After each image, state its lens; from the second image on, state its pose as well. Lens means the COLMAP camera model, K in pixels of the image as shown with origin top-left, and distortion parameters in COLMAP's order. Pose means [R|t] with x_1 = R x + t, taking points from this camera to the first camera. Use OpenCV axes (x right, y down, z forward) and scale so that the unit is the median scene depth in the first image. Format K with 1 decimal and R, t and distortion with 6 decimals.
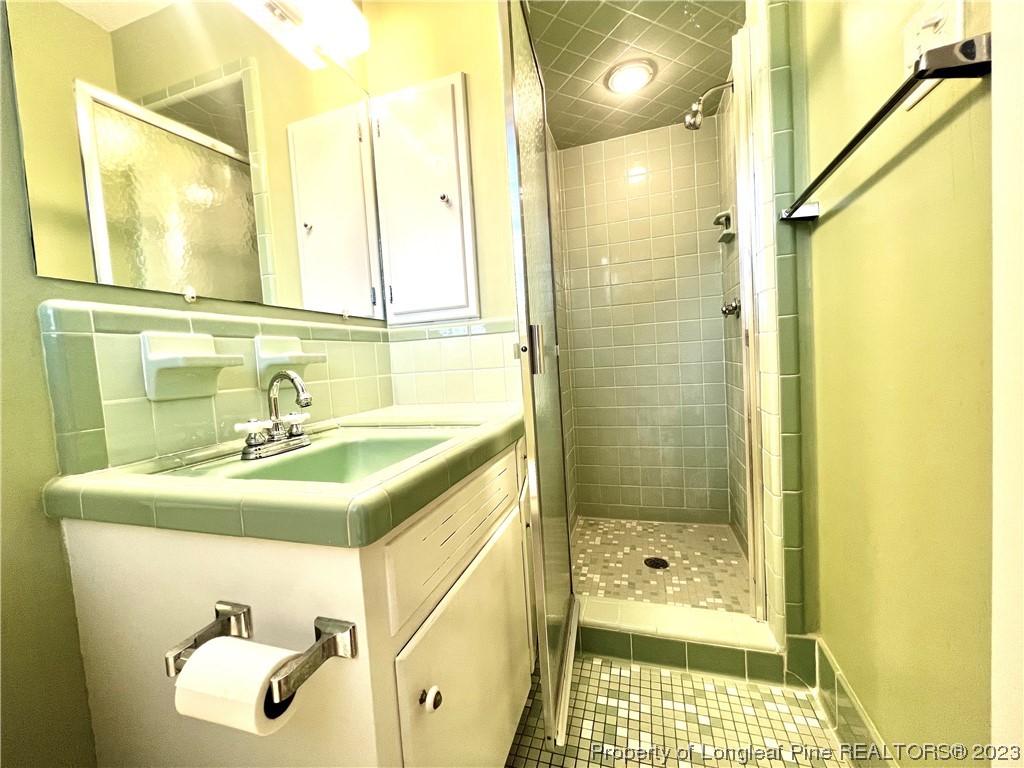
lens RADIAL K [[412.0, 0, 511.8], [0, 412.0, 381.7], [0, 0, 1]] dist [-0.000134, 0.000125]
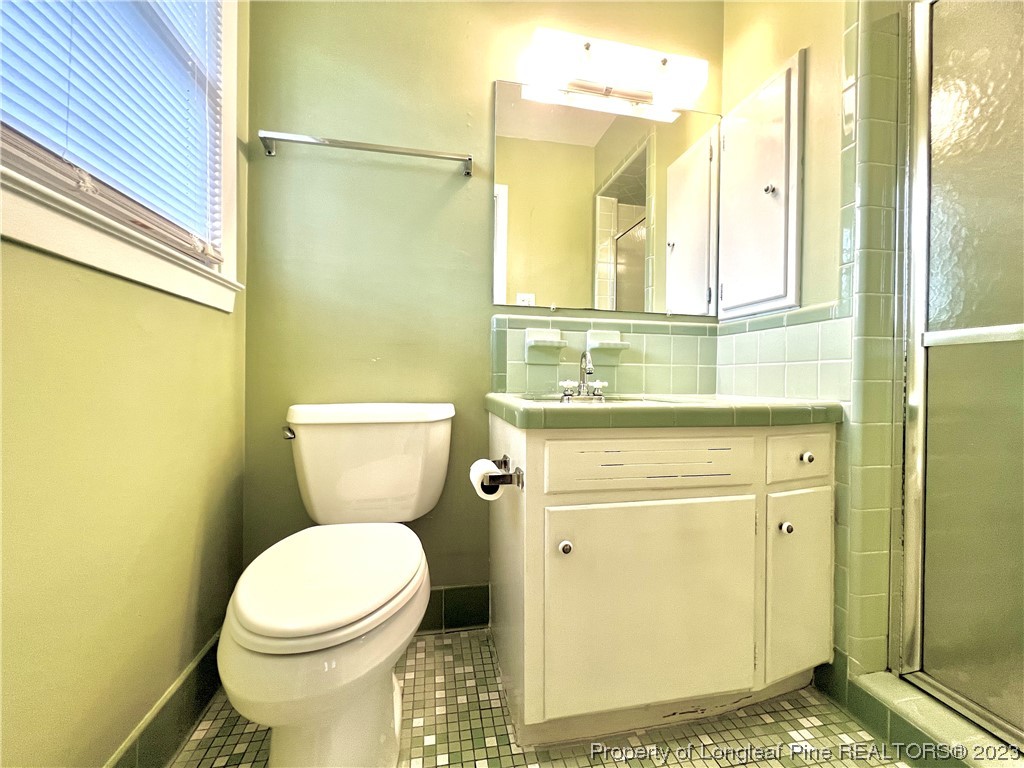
lens RADIAL K [[412.0, 0, 514.3], [0, 412.0, 382.1], [0, 0, 1]] dist [-0.000134, 0.000125]
pose [[0.489677, 0.073770, -0.868778, 0.416624], [-0.088929, 0.995444, 0.034402, 0.037830], [0.867357, 0.060413, 0.494006, 0.000058]]
